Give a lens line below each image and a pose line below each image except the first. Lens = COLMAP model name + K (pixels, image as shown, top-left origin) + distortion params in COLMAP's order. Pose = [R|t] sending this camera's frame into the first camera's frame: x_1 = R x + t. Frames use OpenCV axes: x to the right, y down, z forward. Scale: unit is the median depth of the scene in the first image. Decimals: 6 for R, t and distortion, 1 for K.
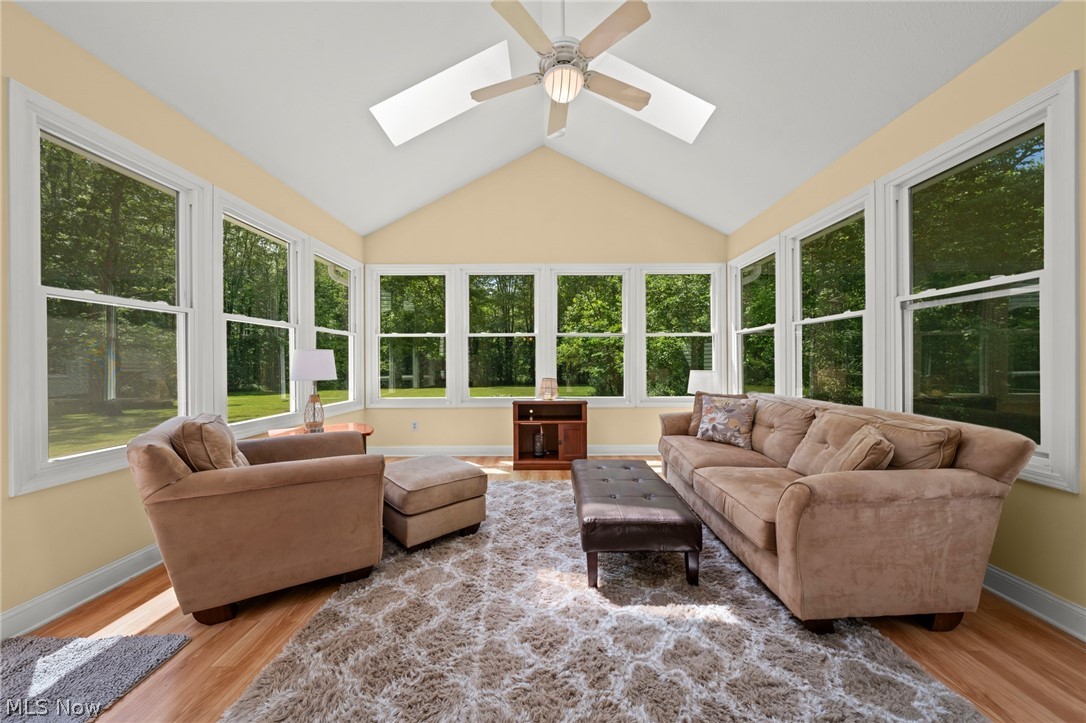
lens RADIAL K [[376.1, 0, 545.7], [0, 376.1, 360.3], [0, 0, 1]] dist [-0.002119, 0.000389]
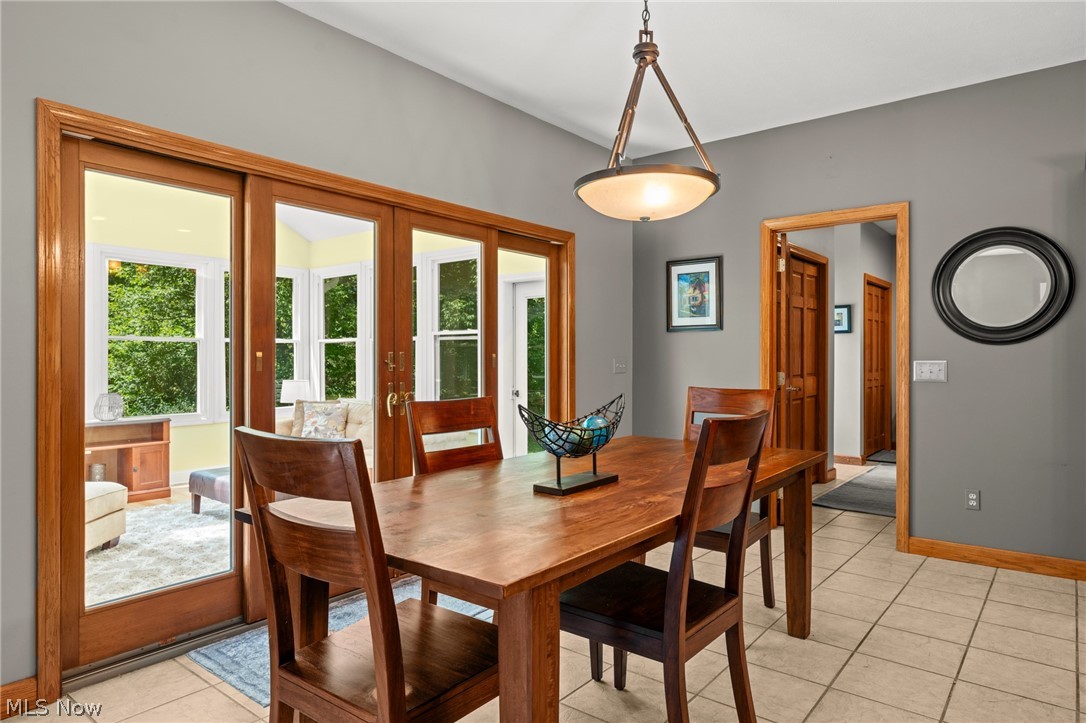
lens RADIAL K [[667.7, 0, 541.9], [0, 667.7, 359.2], [0, 0, 1]] dist [0.004599, 0.000437]
pose [[0.640840, 0.000733, 0.767674, -0.691981], [-0.005282, 0.999980, 0.003454, -0.050641], [-0.767657, -0.006268, 0.640831, -0.865162]]
